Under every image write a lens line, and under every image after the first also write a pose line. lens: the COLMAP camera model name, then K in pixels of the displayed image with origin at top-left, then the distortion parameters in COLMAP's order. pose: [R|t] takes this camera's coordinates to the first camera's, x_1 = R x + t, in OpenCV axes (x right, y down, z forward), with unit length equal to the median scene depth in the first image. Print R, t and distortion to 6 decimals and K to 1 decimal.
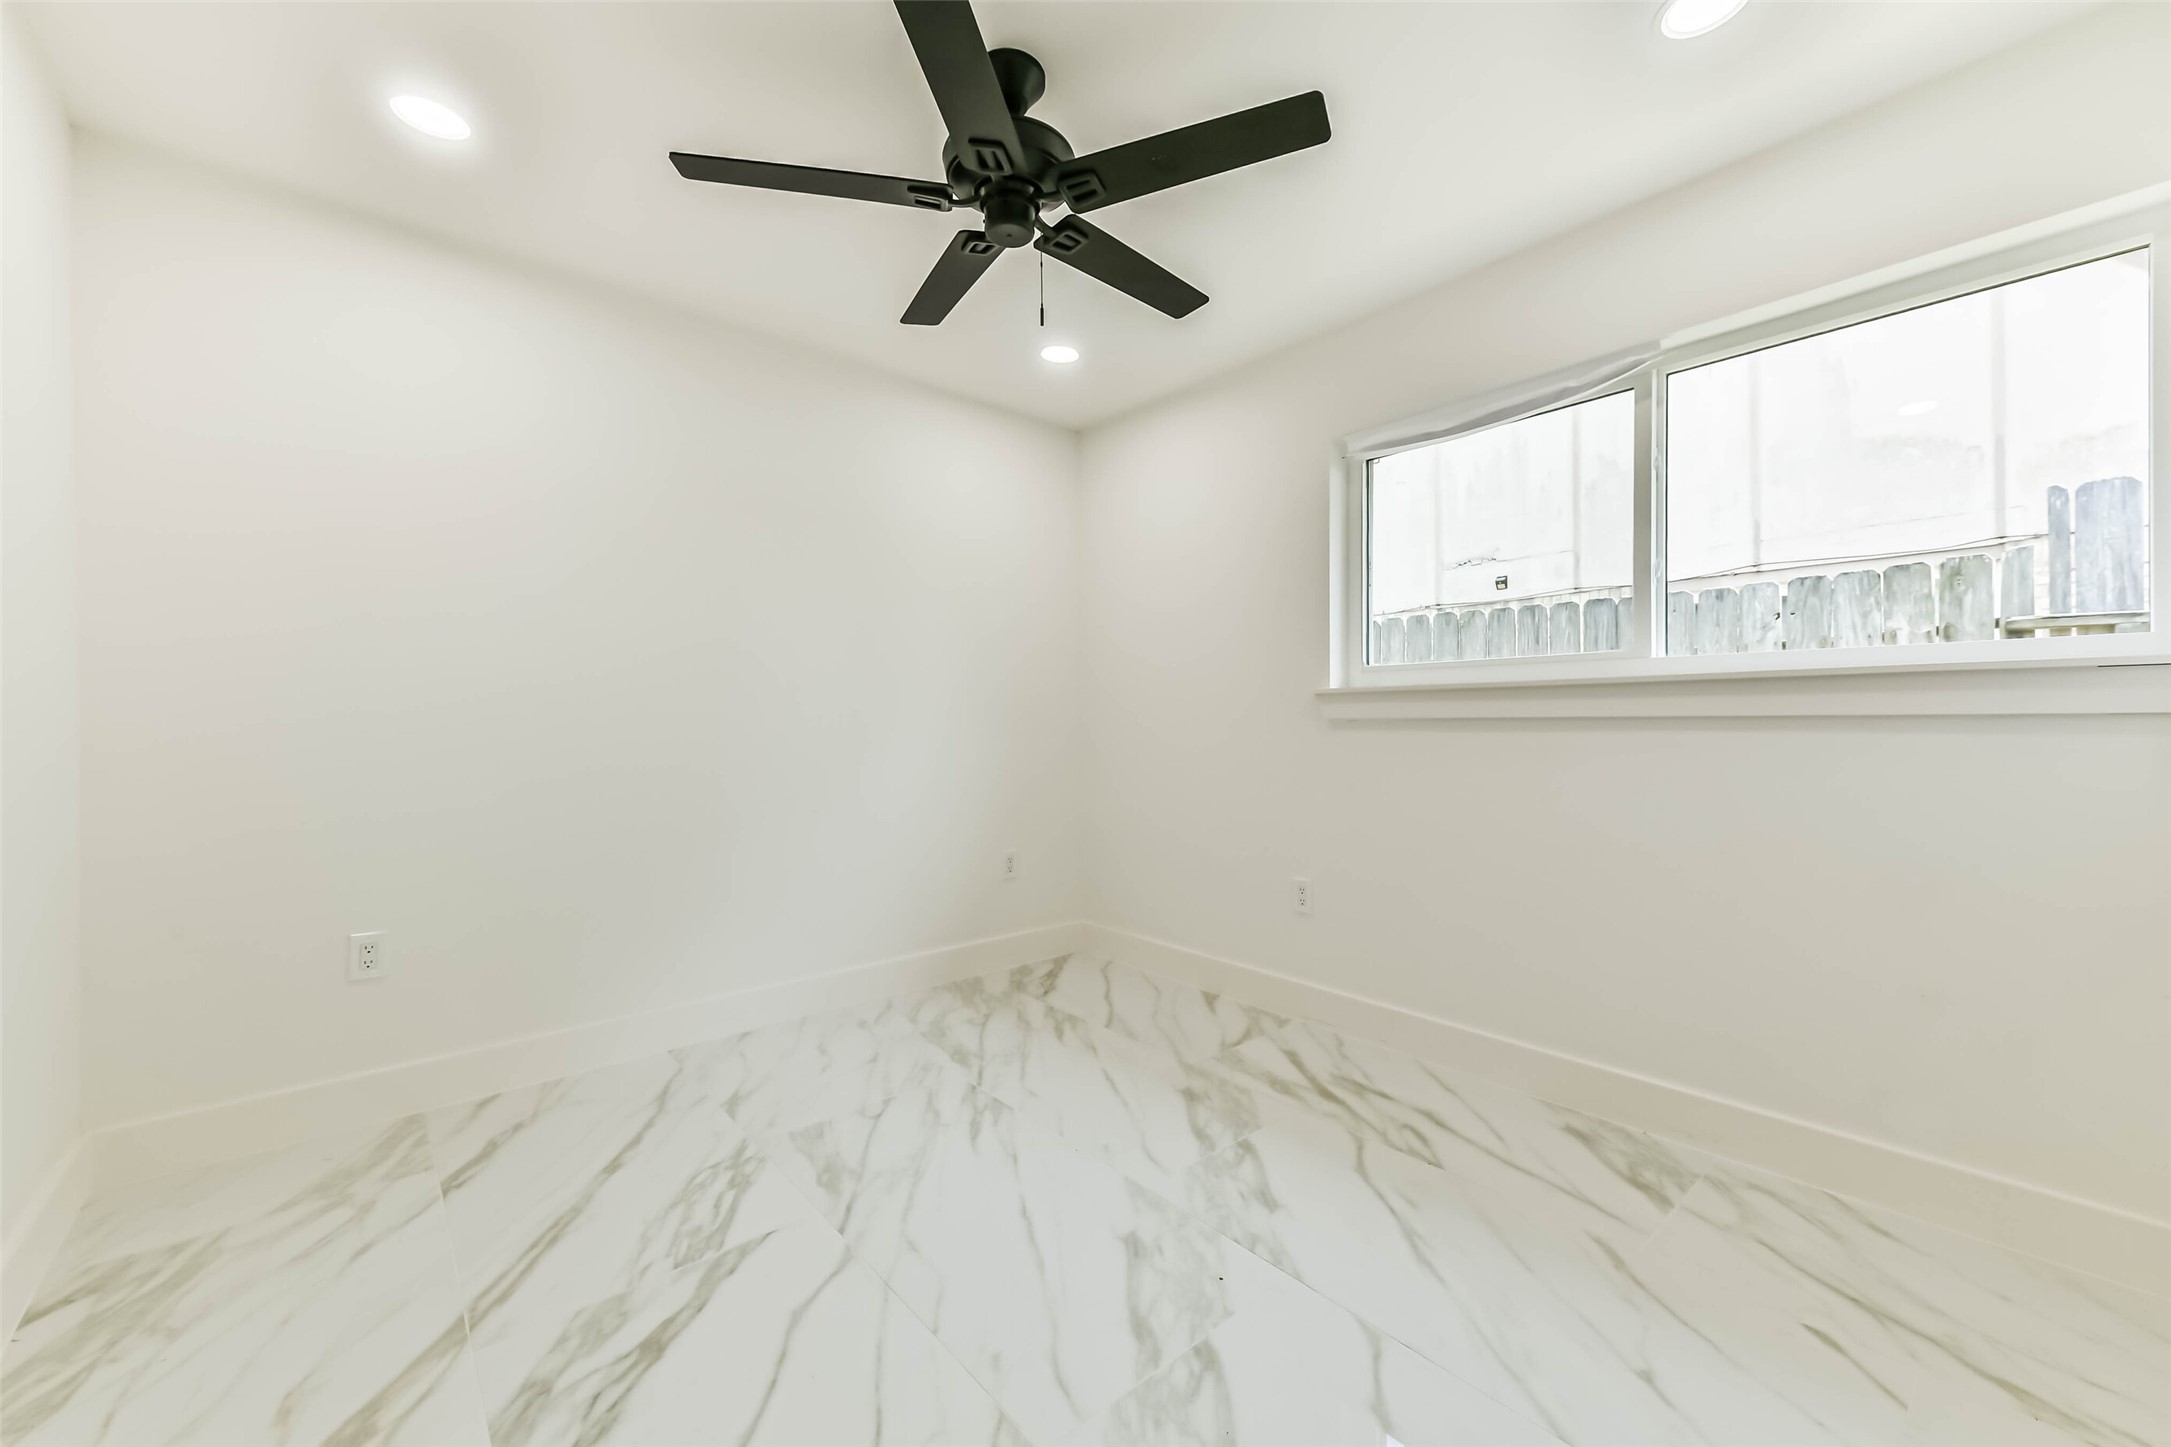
lens RADIAL K [[853.4, 0, 1097.2], [0, 853.4, 729.1], [0, 0, 1]] dist [0.031370, -0.000335]
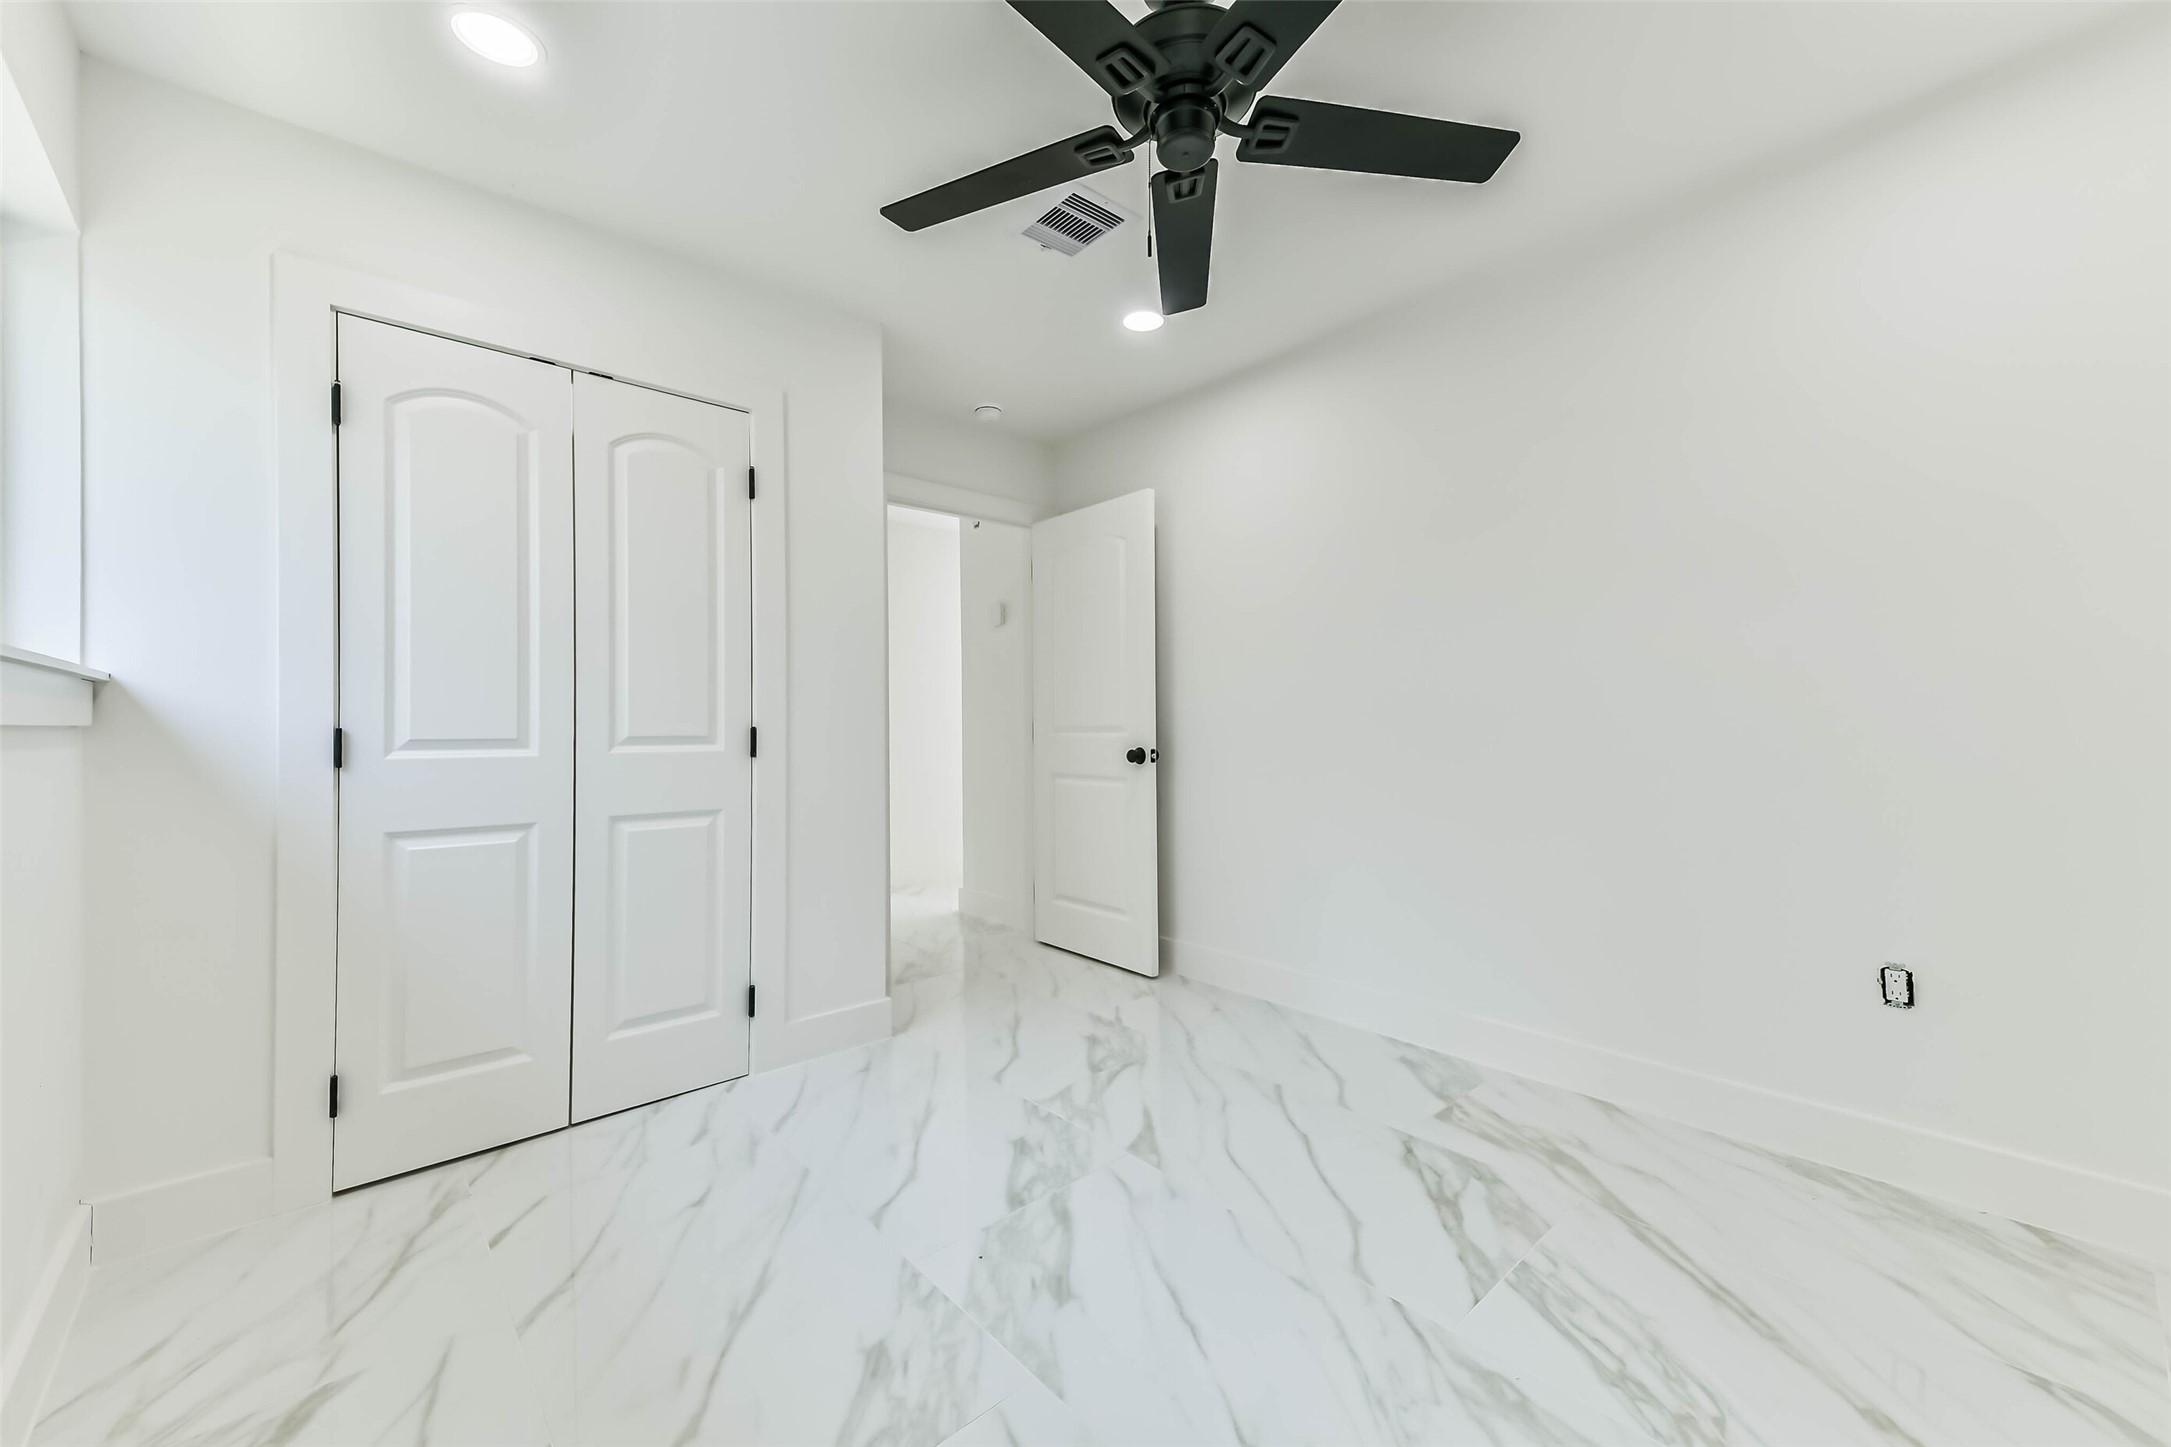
lens RADIAL K [[853.4, 0, 1097.2], [0, 853.4, 729.1], [0, 0, 1]] dist [0.031370, -0.000335]
pose [[-0.999755, 0.015361, -0.015954, 0.009860], [0.015093, 0.999745, 0.016790, -0.014595], [0.016208, 0.016545, -0.999732, 1.970128]]
